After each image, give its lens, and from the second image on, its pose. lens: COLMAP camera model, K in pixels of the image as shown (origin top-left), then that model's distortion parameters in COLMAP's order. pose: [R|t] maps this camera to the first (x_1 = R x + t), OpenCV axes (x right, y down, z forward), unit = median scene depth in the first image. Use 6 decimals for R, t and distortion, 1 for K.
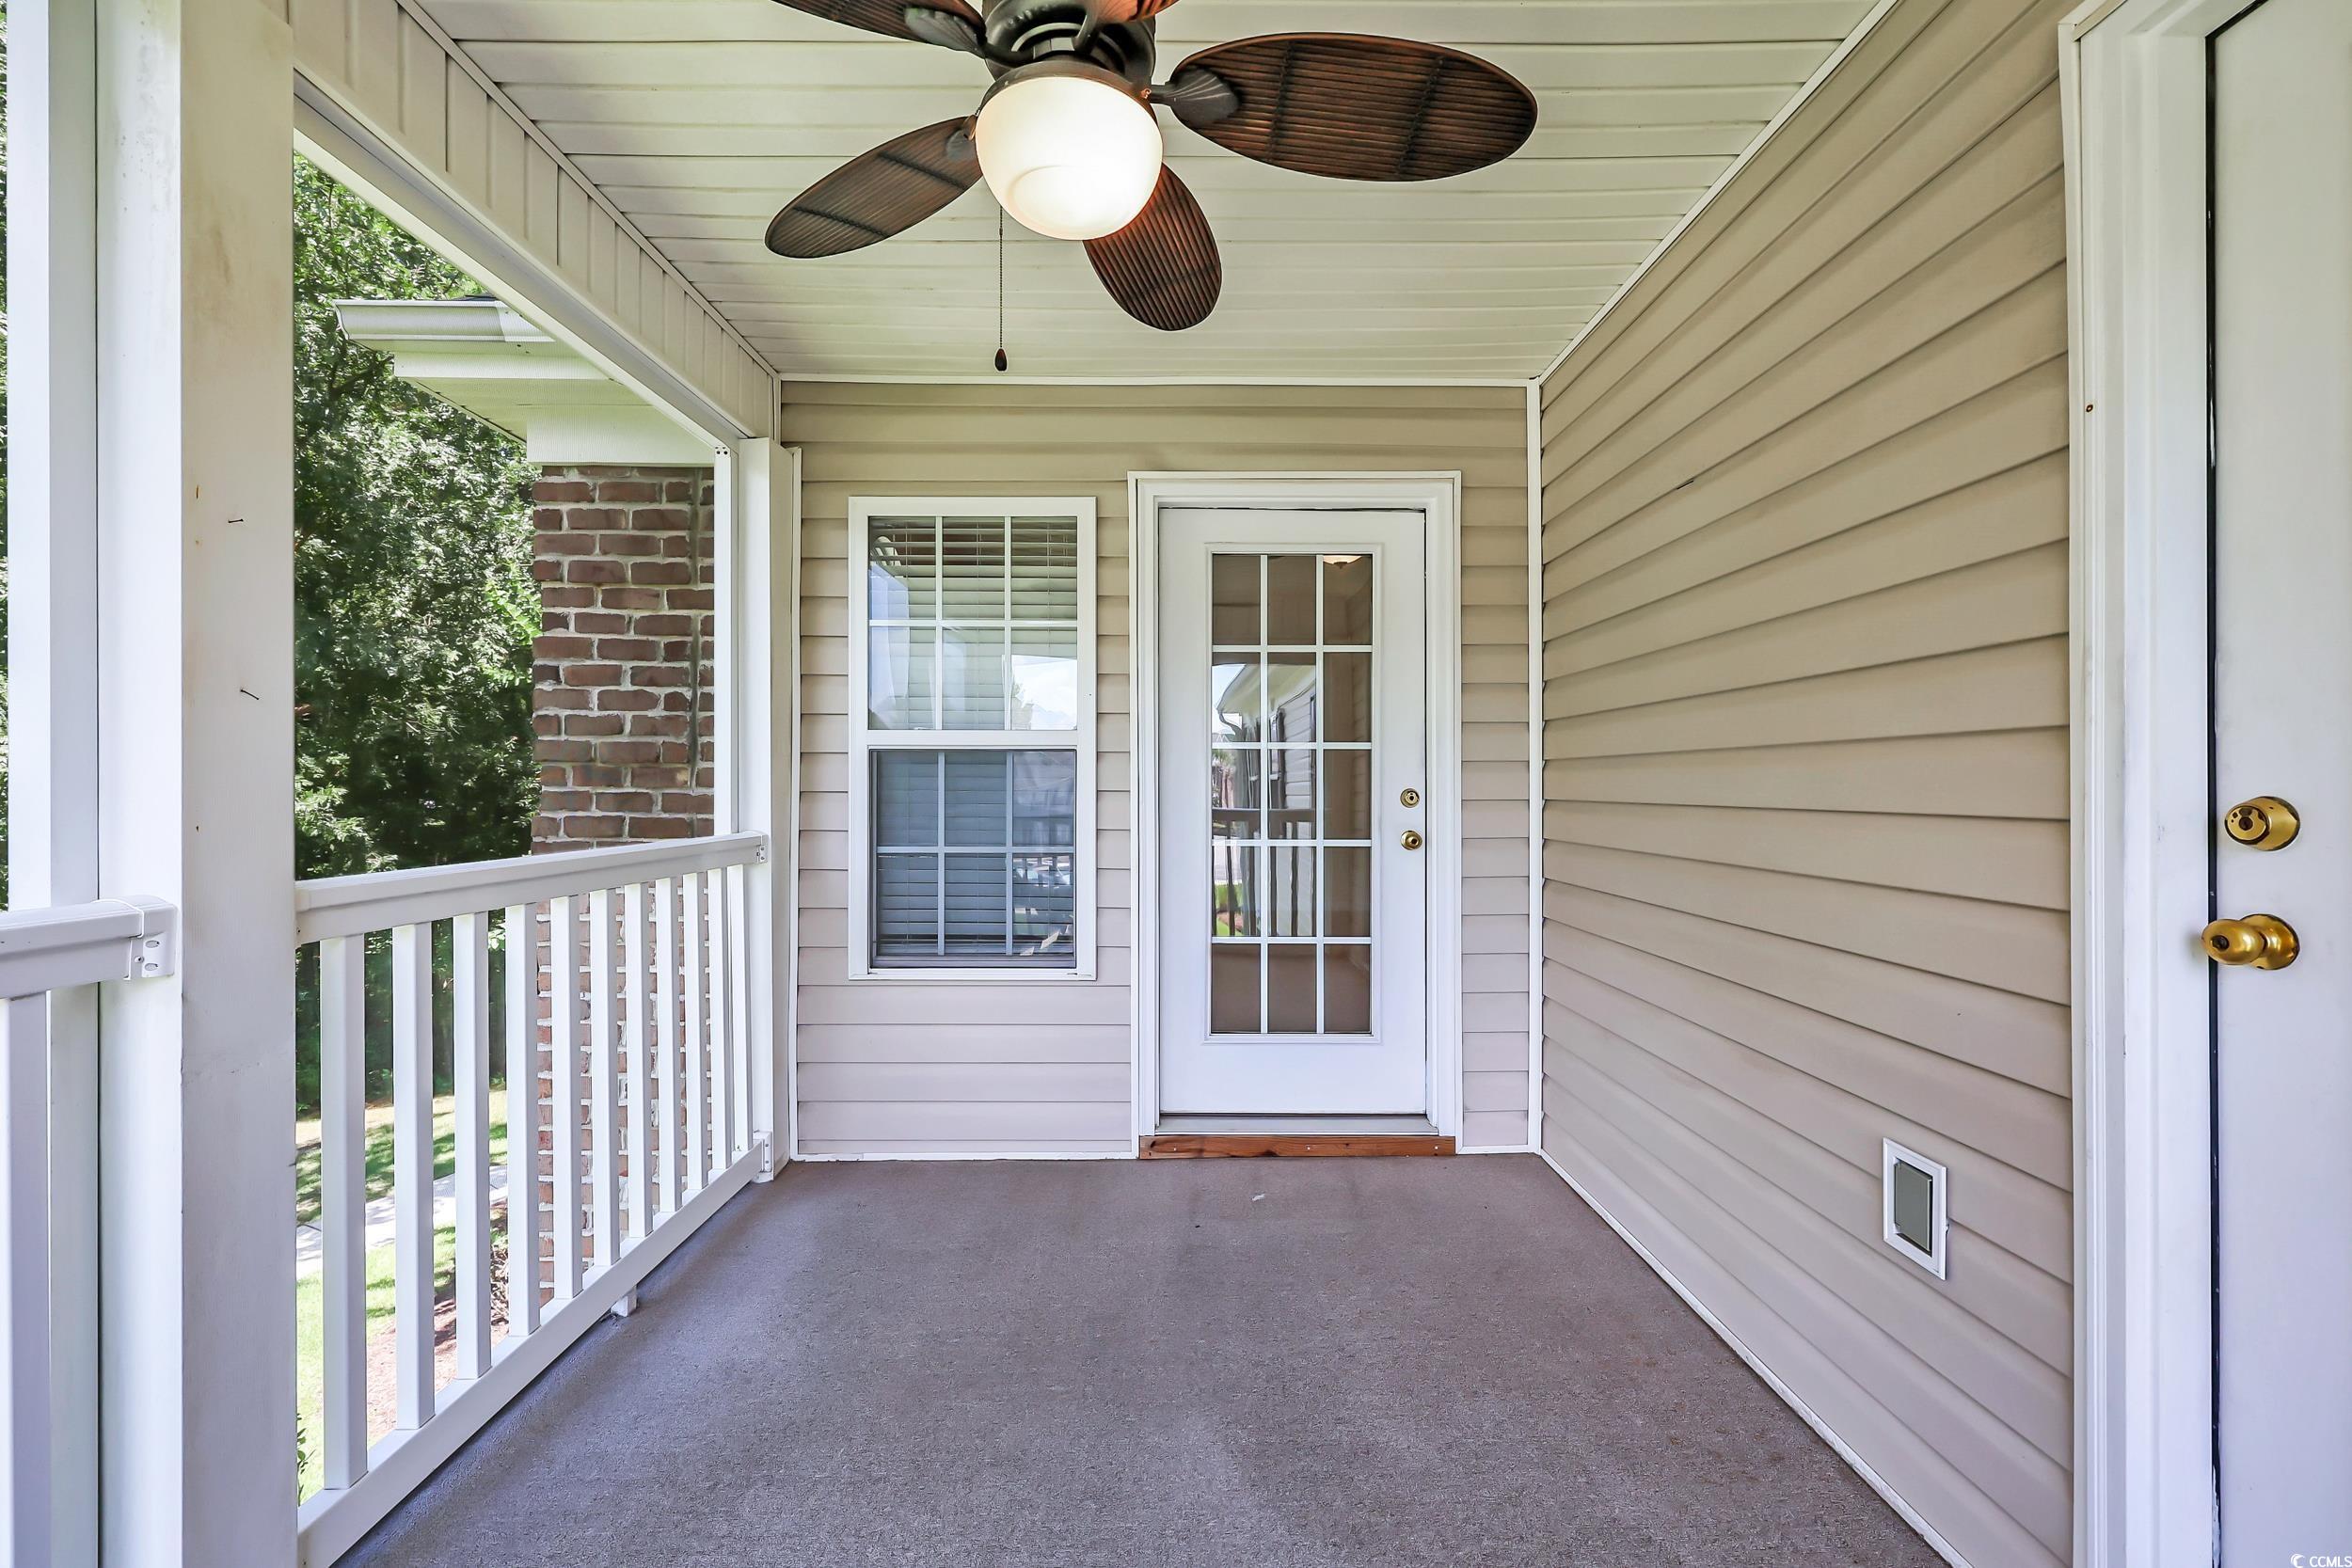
lens RADIAL K [[950.9, 0, 1172.7], [0, 950.9, 783.0], [0, 0, 1]] dist [-0.000116, 0.000021]
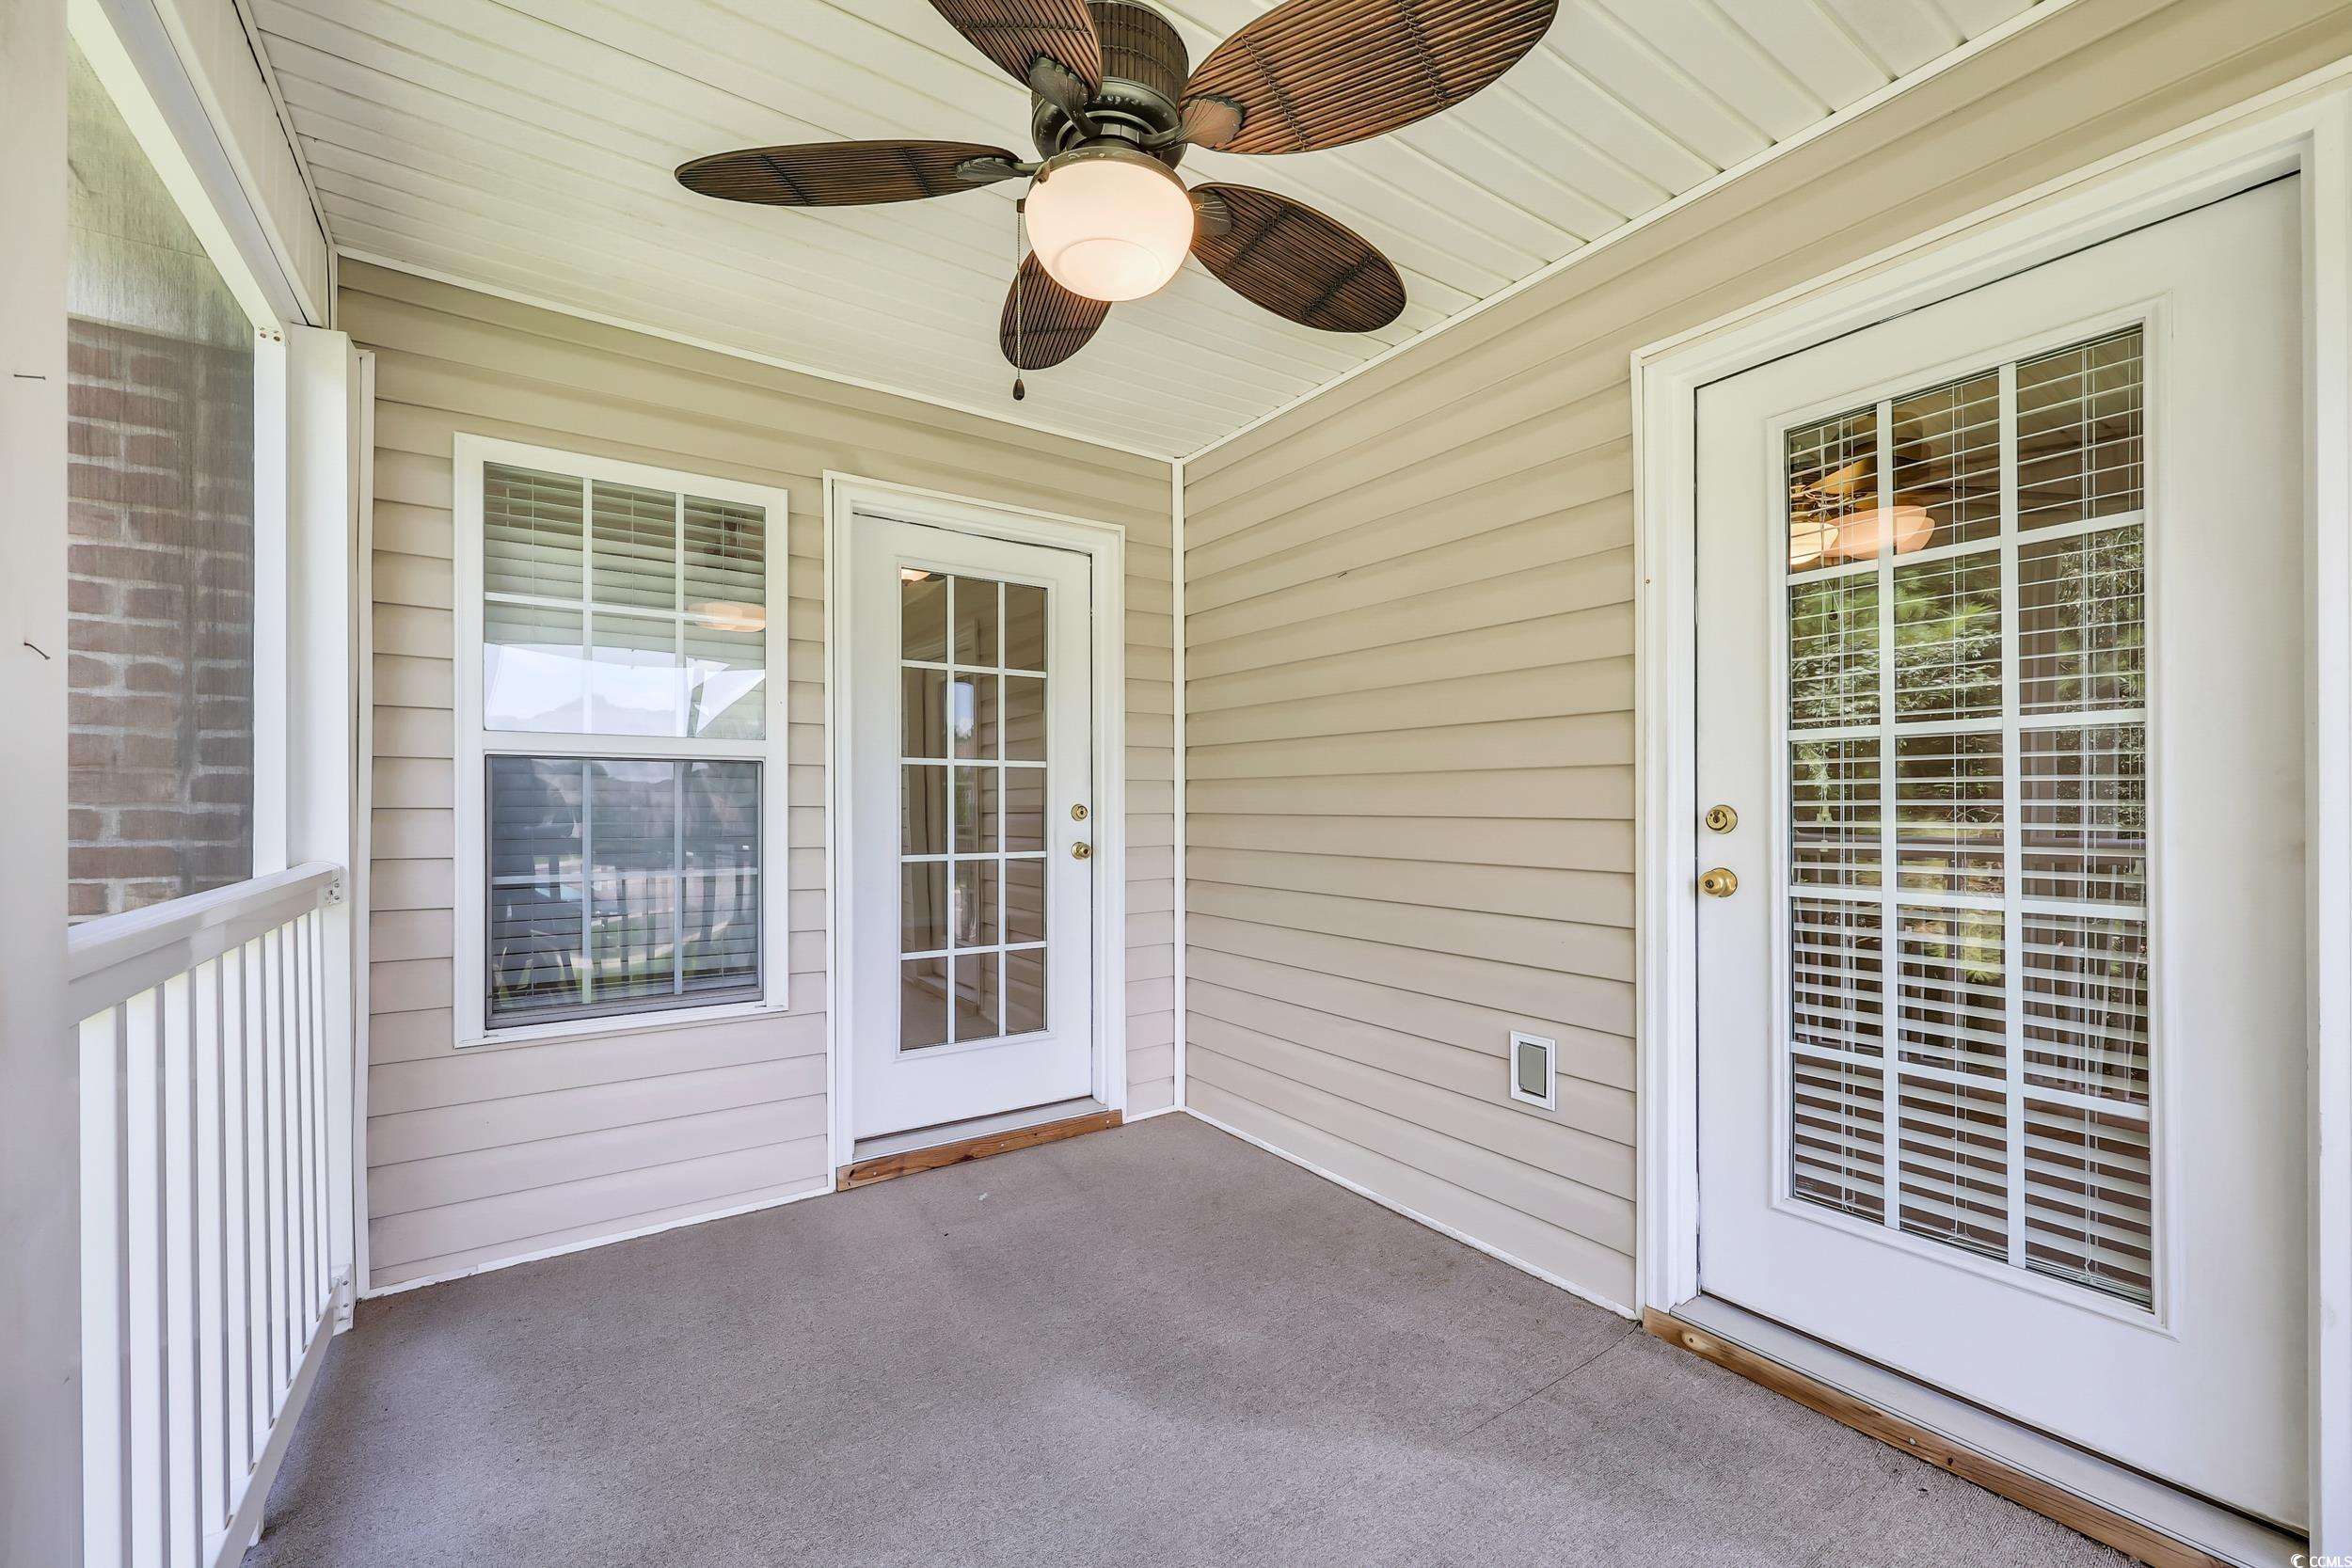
lens RADIAL K [[950.9, 0, 1173.8], [0, 950.9, 800.7], [0, 0, 1]] dist [-0.000116, 0.000021]
pose [[0.829198, 0.001373, 0.558953, -0.289071], [-0.001098, 0.999999, -0.000828, 0.003036], [-0.558953, 0.000073, 0.829199, 0.019024]]
